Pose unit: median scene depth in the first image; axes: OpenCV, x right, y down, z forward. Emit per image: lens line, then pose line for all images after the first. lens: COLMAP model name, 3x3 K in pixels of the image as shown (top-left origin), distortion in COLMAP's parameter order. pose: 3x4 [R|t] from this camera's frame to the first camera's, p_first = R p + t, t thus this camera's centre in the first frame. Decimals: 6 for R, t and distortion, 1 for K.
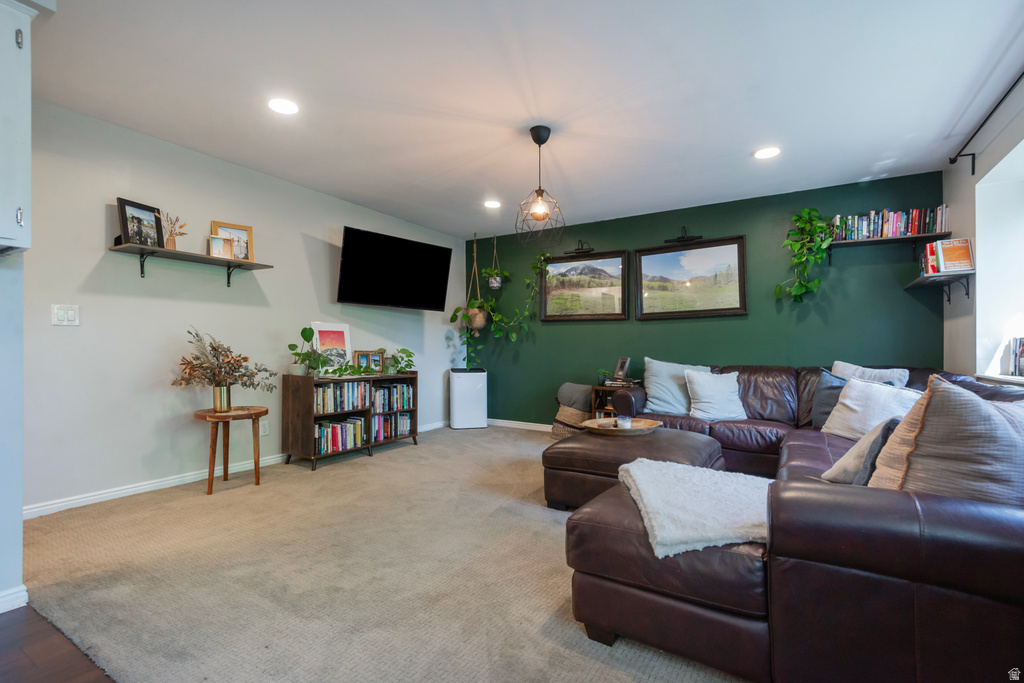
lens RADIAL K [[469.4, 0, 515.4], [0, 469.4, 357.7], [0, 0, 1]] dist [0.010039, -0.000684]
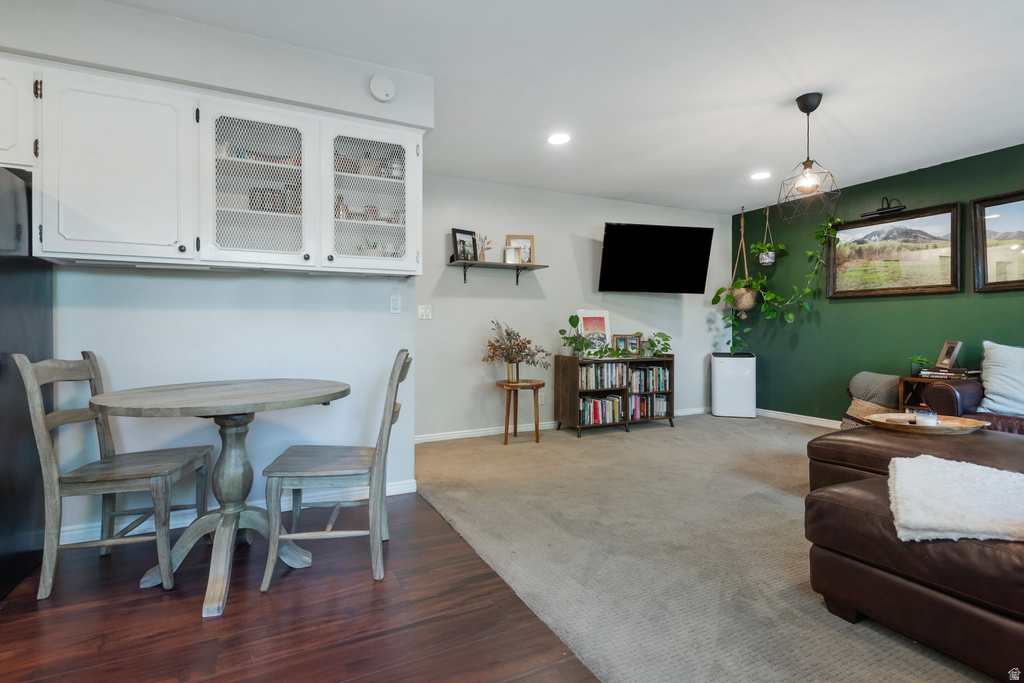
lens RADIAL K [[492.8, 0, 493.0], [0, 492.8, 347.2], [0, 0, 1]] dist [0.037050, -0.024880]
pose [[0.839472, 0.008728, -0.543333, 0.046386], [-0.002130, 0.999916, 0.012772, 0.000122], [0.543399, -0.009564, 0.839420, -0.116673]]
